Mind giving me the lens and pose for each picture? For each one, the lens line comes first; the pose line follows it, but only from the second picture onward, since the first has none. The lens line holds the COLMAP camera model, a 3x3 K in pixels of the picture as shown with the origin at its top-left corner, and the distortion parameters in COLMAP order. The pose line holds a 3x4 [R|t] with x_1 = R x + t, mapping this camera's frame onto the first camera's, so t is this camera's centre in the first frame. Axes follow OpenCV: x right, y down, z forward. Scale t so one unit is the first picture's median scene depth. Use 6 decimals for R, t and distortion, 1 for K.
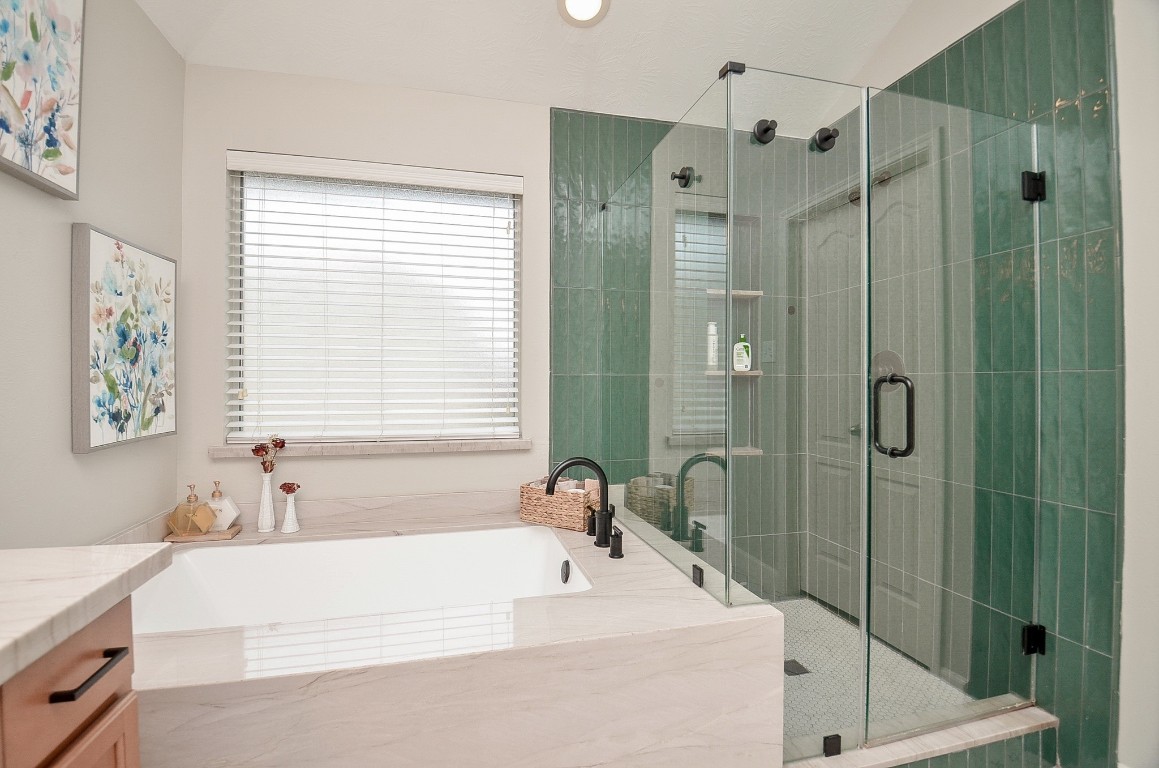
lens RADIAL K [[510.4, 0, 568.8], [0, 510.4, 375.5], [0, 0, 1]] dist [0.001797, -0.015681]
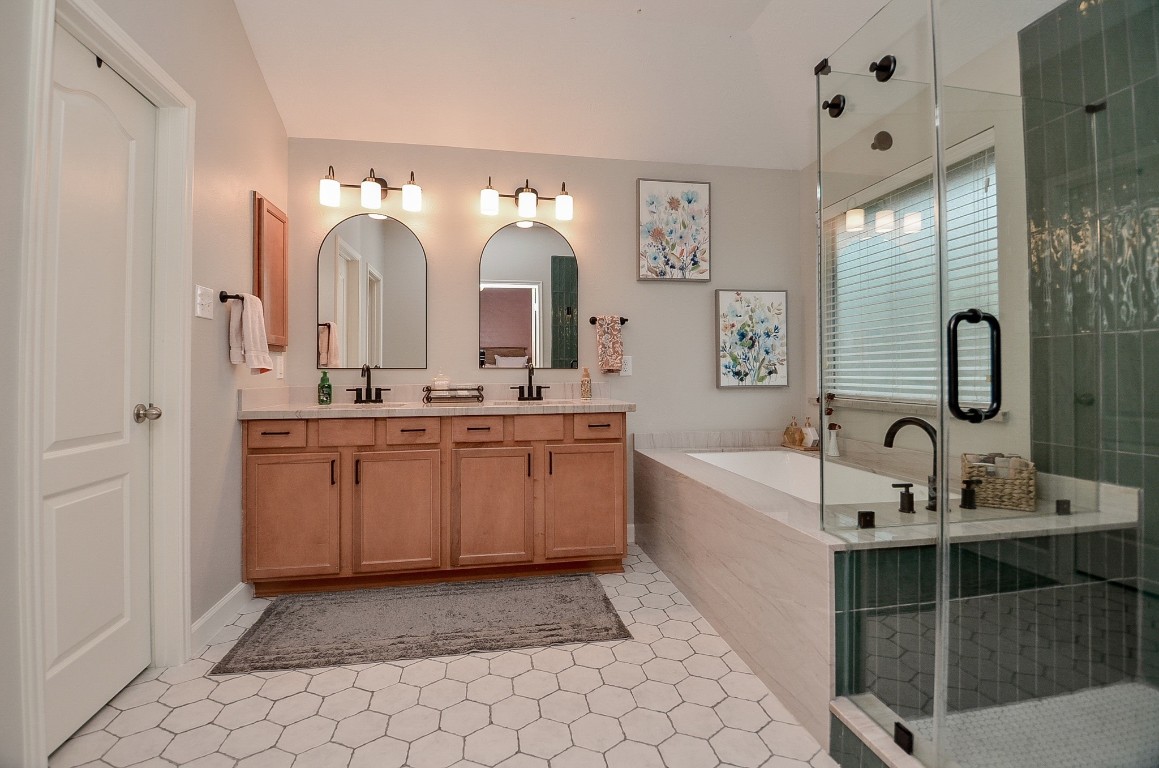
lens RADIAL K [[510.4, 0, 568.8], [0, 510.4, 375.5], [0, 0, 1]] dist [0.001797, -0.015681]
pose [[-0.079256, -0.001819, -0.996853, 1.200734], [0.013879, 0.999899, -0.002928, 0.077733], [0.996758, -0.014067, -0.079223, 0.411922]]
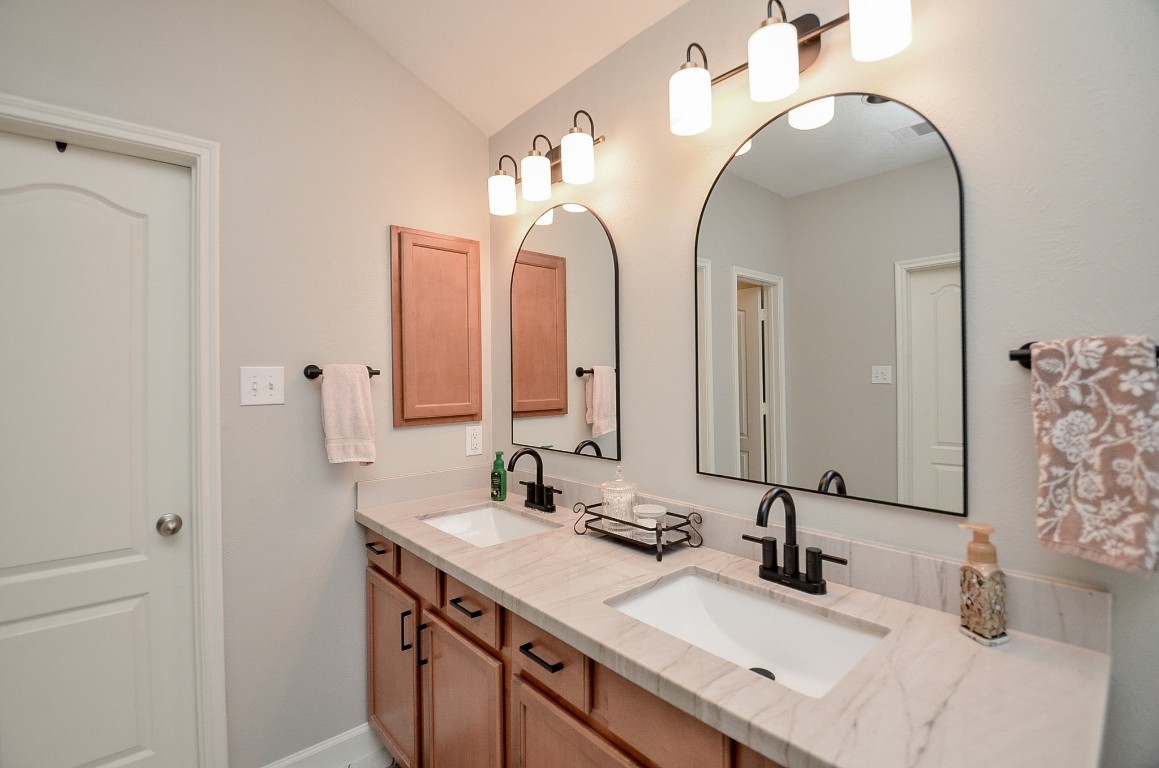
lens RADIAL K [[510.4, 0, 568.8], [0, 510.4, 375.5], [0, 0, 1]] dist [0.001797, -0.015681]
pose [[-0.891247, 0.005099, -0.453489, -0.031607], [0.013804, 0.999779, -0.015886, -0.108949], [0.453307, -0.020419, -0.891120, 0.604337]]
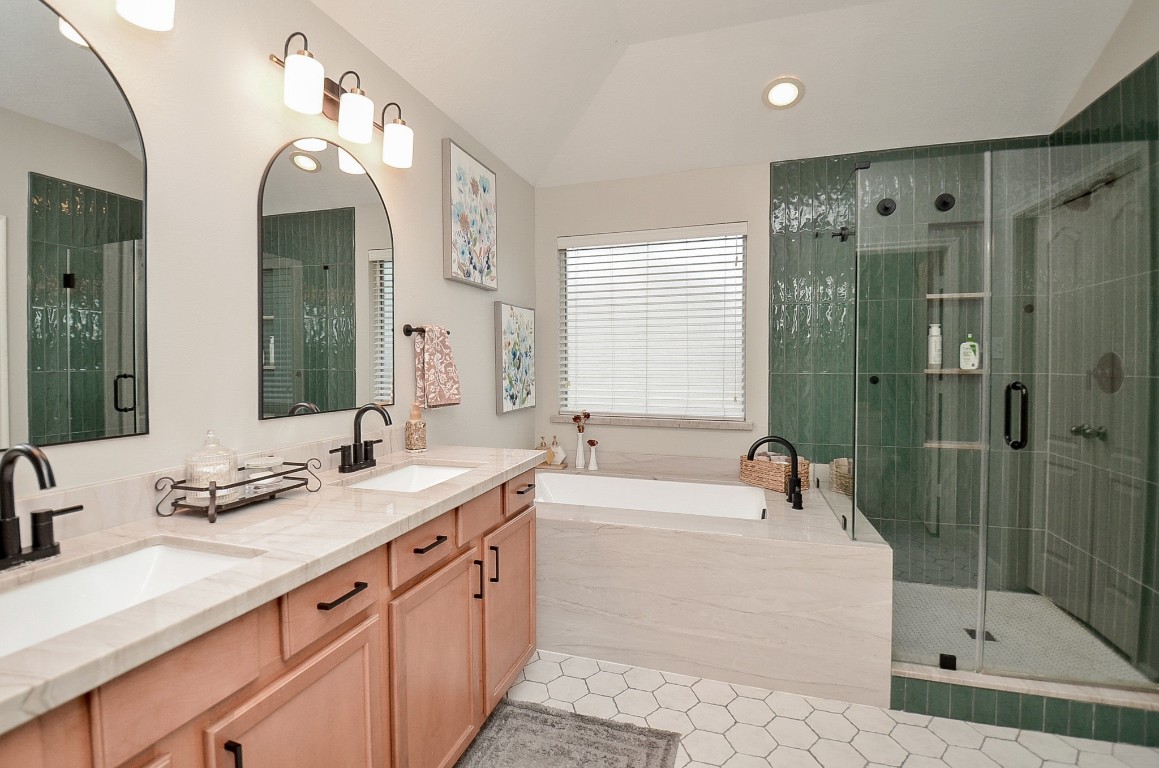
lens RADIAL K [[530.6, 0, 578.7], [0, 530.6, 374.3], [0, 0, 1]] dist [0.029205, -0.037890]
pose [[0.858543, 0.009143, -0.512661, 0.333825], [0.007577, 0.999506, 0.030514, -0.059973], [0.512686, -0.030082, 0.858049, -0.557822]]
